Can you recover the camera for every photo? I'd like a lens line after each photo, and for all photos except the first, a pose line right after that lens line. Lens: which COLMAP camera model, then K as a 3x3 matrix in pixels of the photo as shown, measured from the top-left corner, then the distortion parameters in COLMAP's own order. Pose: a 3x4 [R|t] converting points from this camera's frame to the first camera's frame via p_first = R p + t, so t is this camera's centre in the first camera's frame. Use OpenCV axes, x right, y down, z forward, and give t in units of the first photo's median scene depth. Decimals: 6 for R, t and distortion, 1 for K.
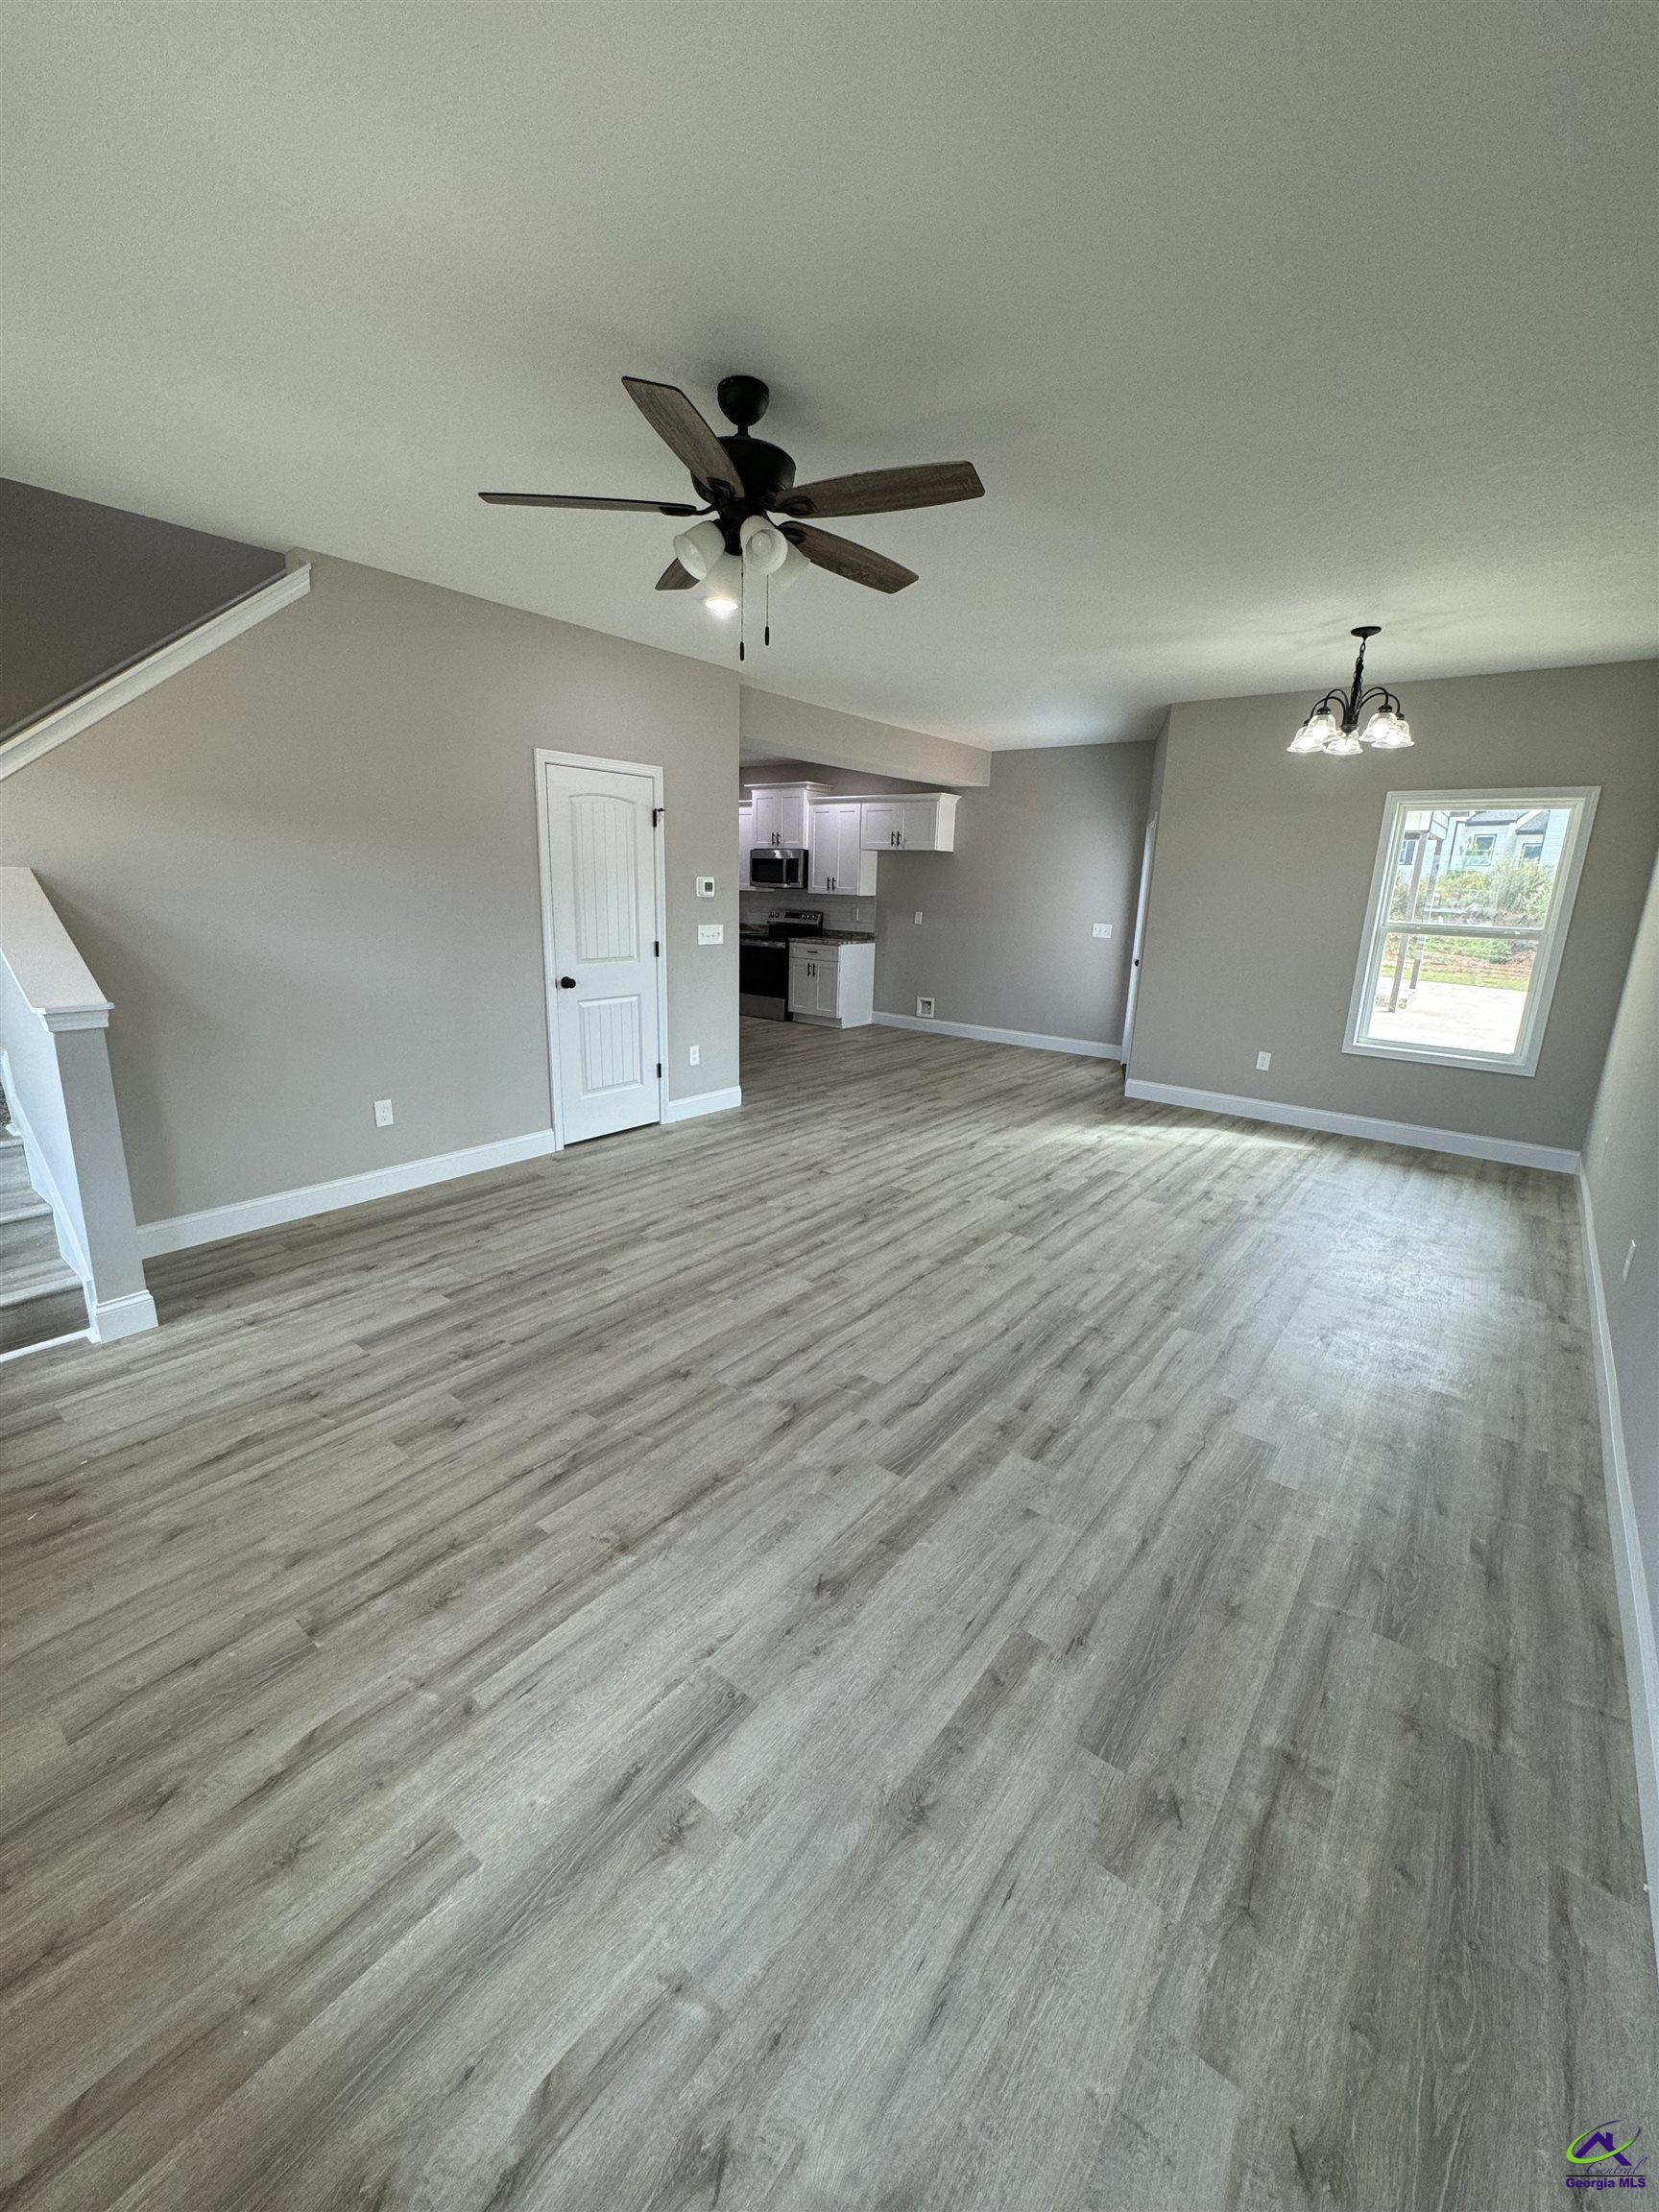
lens RADIAL K [[875.5, 0, 836.9], [0, 875.5, 1071.3], [0, 0, 1]] dist [-0.002014, -0.000810]
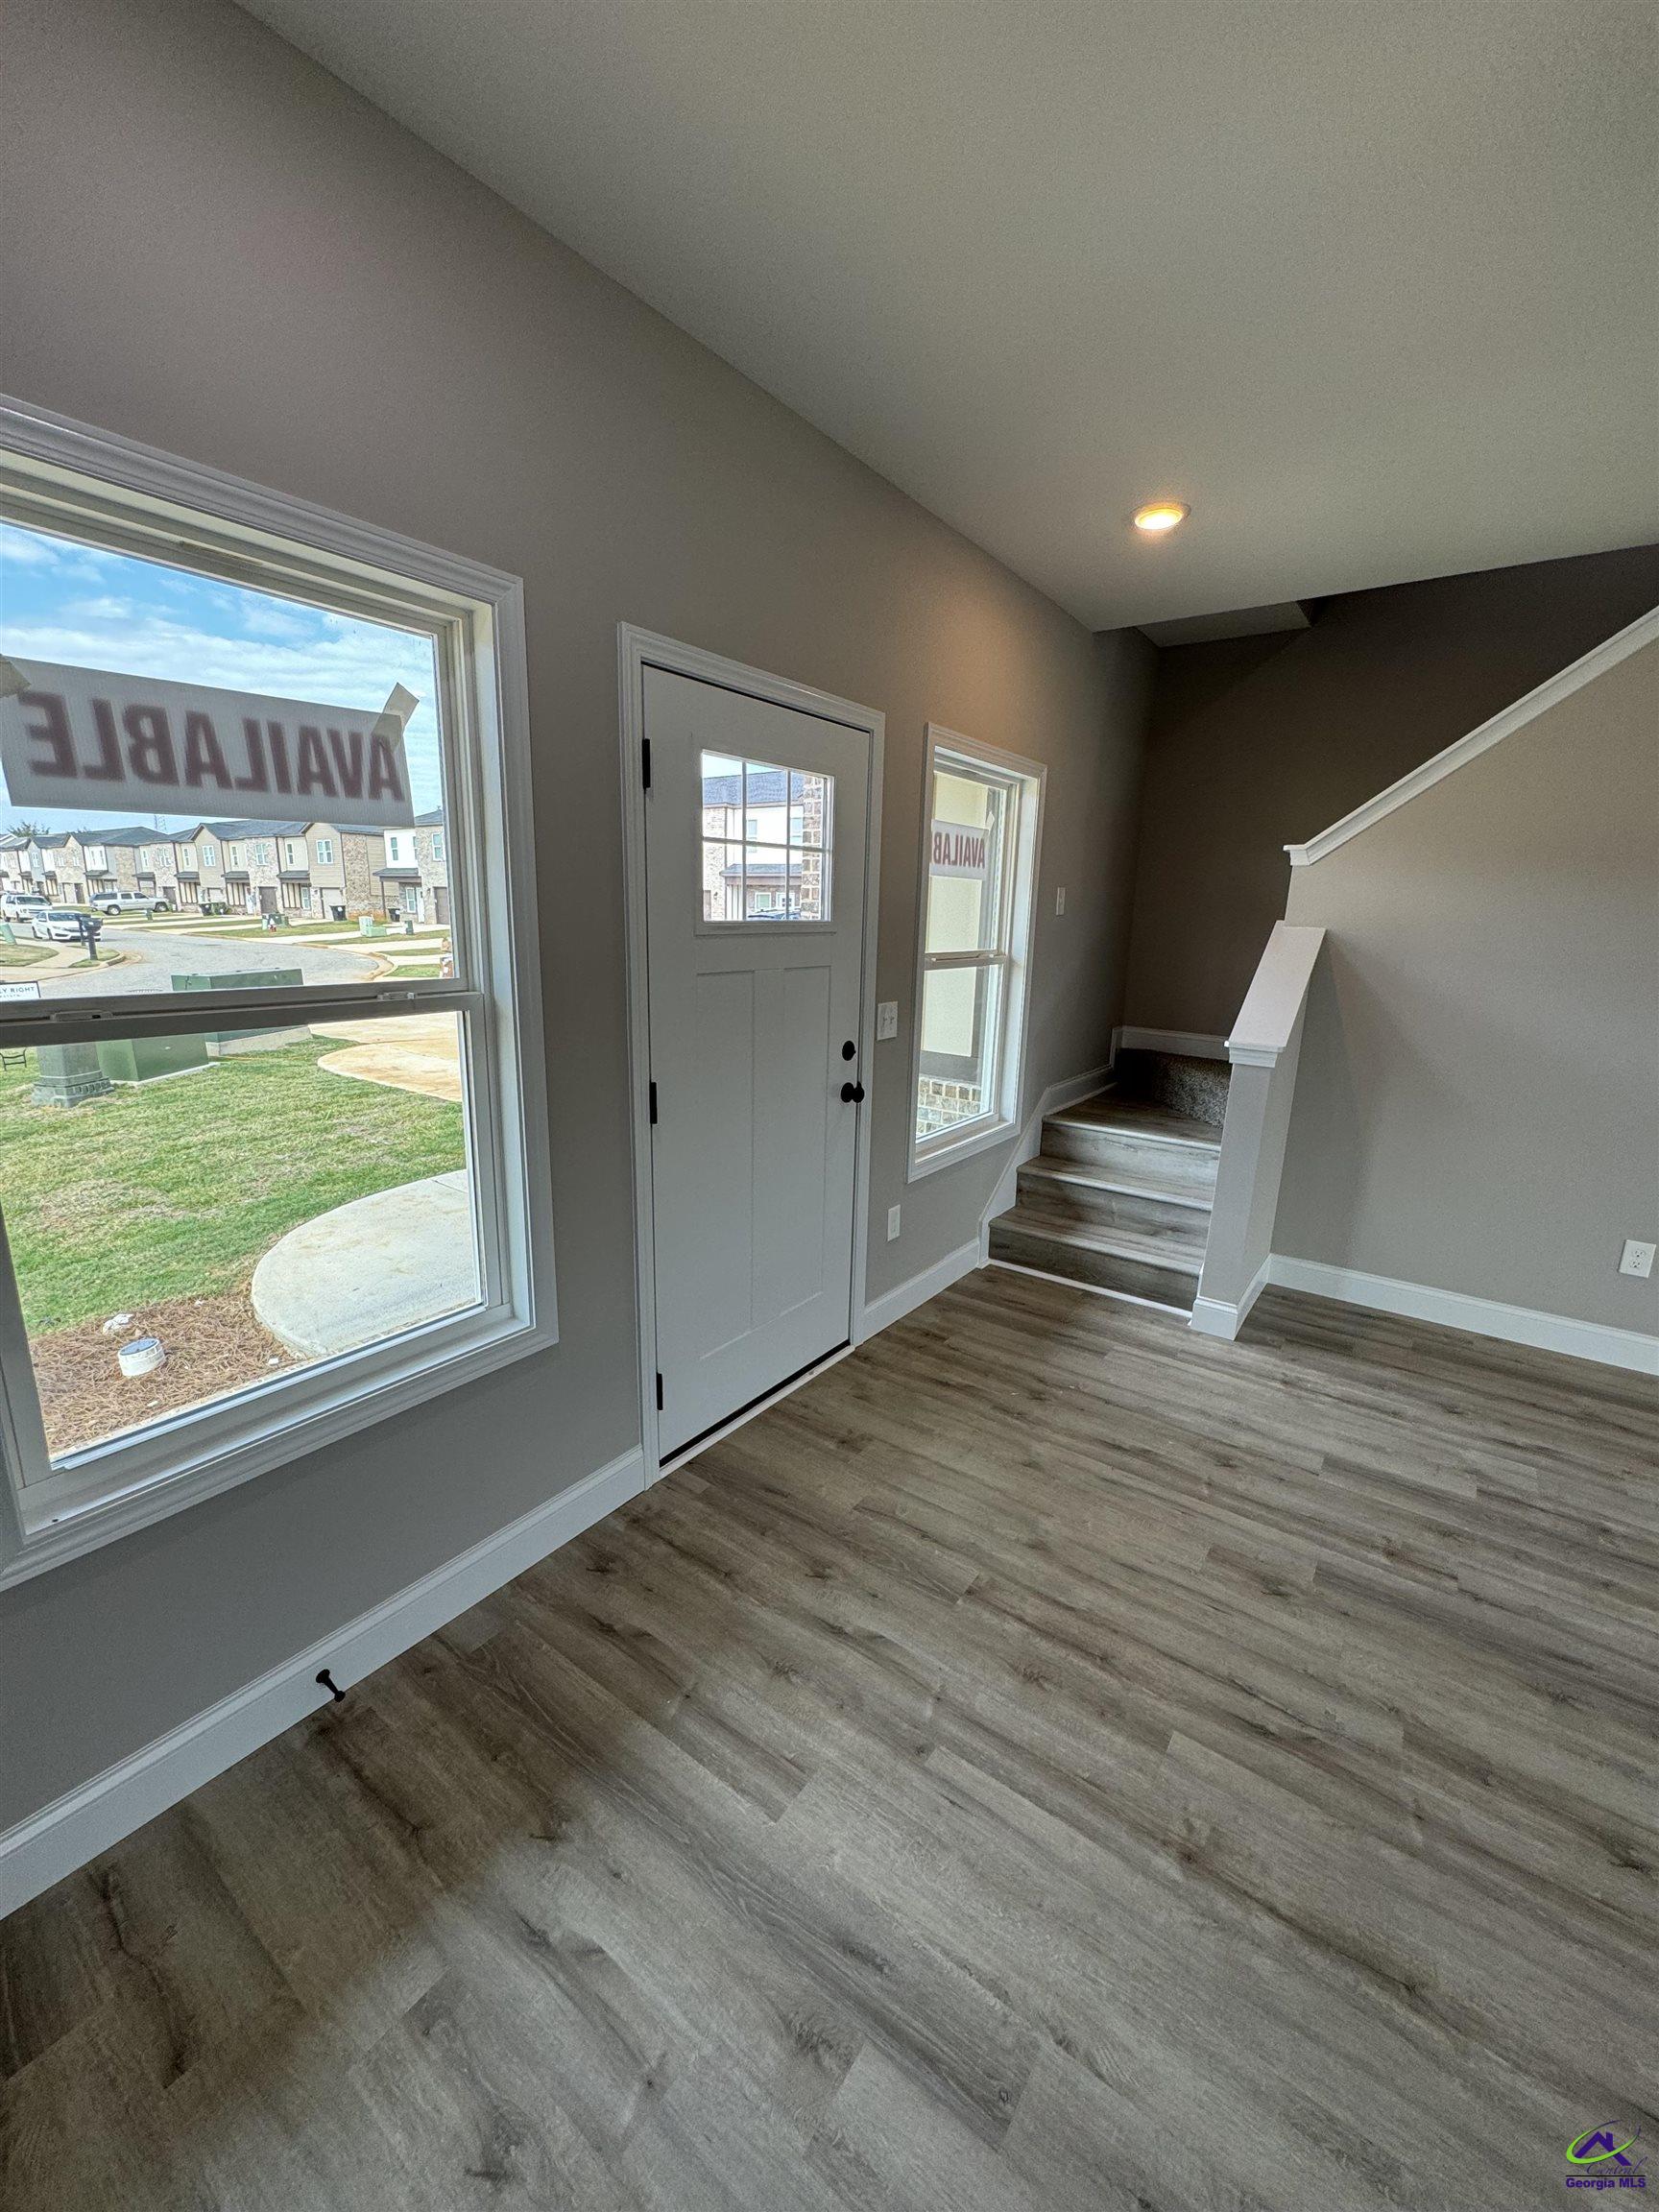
lens RADIAL K [[875.5, 0, 829.2], [0, 875.5, 1089.6], [0, 0, 1]] dist [-0.002014, -0.000810]
pose [[0.040672, 0.175398, -0.983657, 0.309778], [-0.238550, 0.957707, 0.160907, -0.089154], [0.970278, 0.228107, 0.080793, 0.484102]]
